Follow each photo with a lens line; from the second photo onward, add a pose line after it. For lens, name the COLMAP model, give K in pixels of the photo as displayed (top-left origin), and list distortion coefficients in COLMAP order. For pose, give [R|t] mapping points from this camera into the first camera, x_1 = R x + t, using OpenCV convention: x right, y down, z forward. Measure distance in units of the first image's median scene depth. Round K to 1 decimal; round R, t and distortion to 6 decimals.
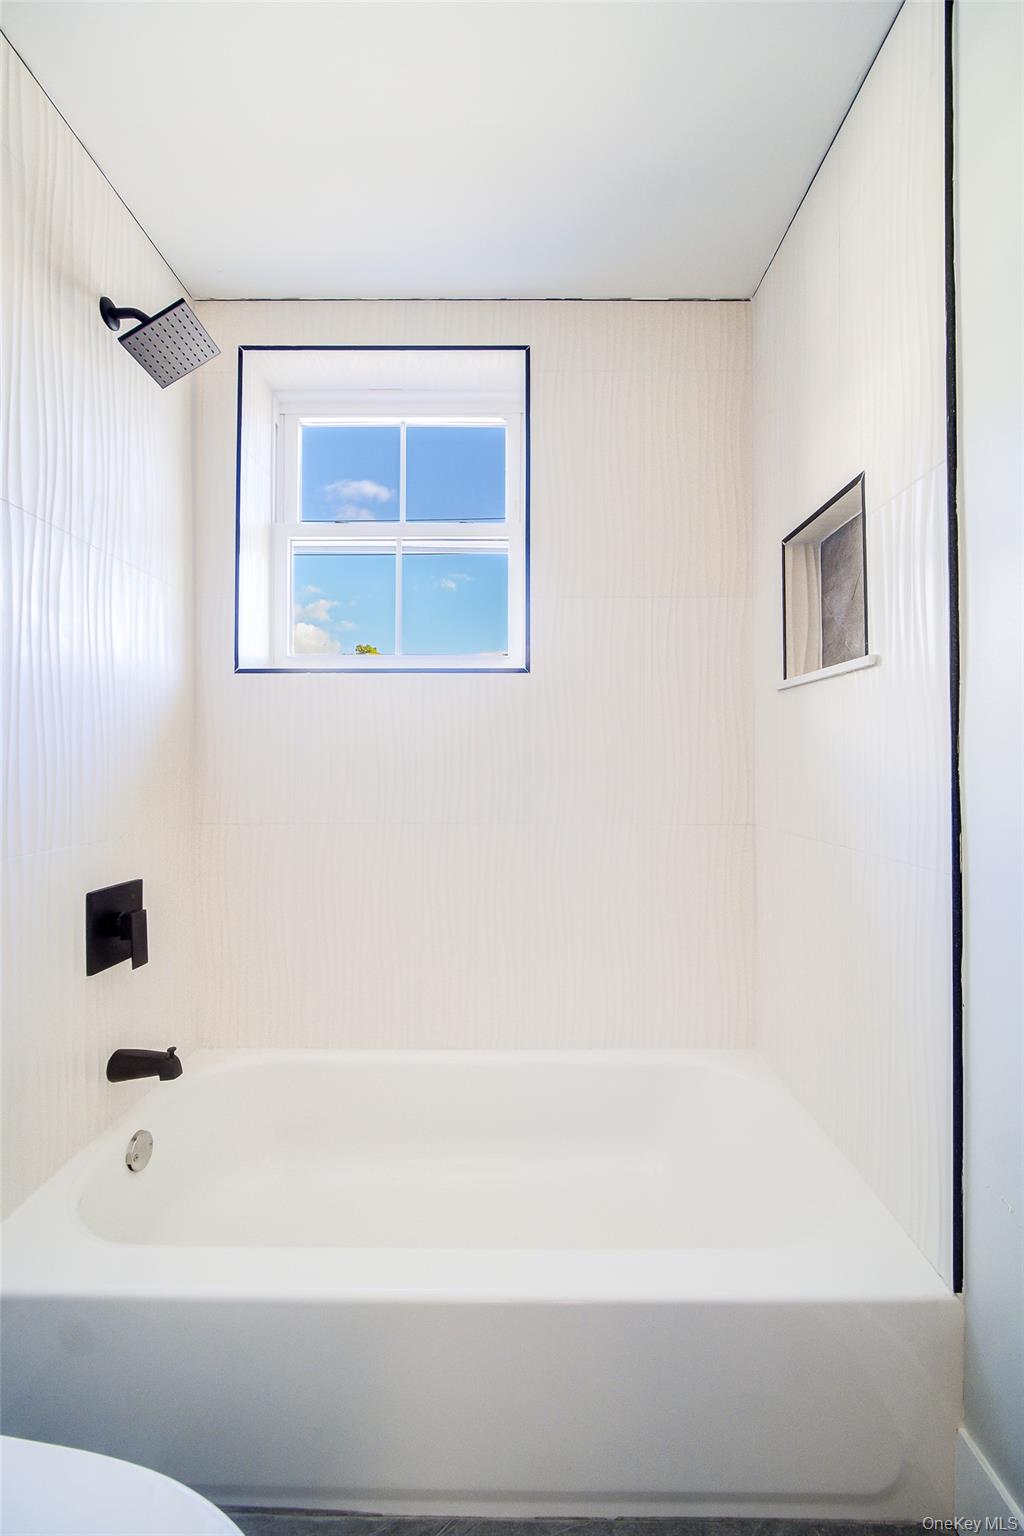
lens RADIAL K [[622.8, 0, 512.0], [0, 622.8, 768.0], [0, 0, 1]] dist [-0.001833, -0.000373]
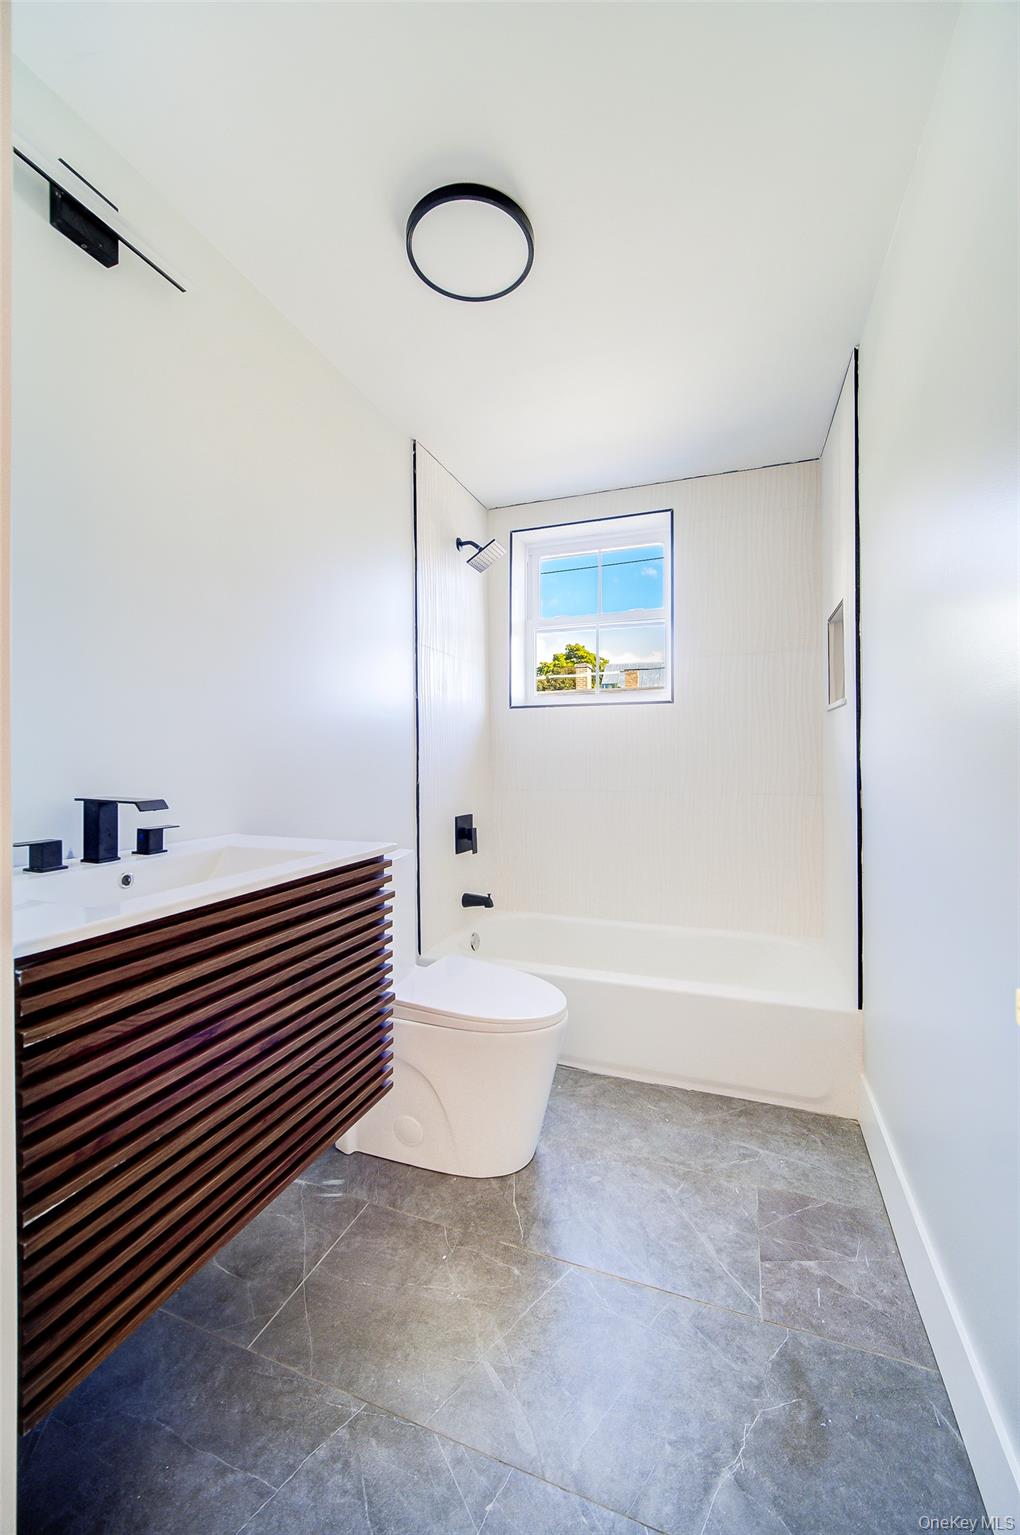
lens RADIAL K [[622.4, 0, 510.0], [0, 622.4, 767.5], [0, 0, 1]] dist [-0.001833, -0.000373]
pose [[0.944303, -0.001535, -0.329074, 0.206531], [0.006139, 0.999897, 0.012953, -0.002146], [0.329021, -0.014252, 0.944215, -0.937880]]
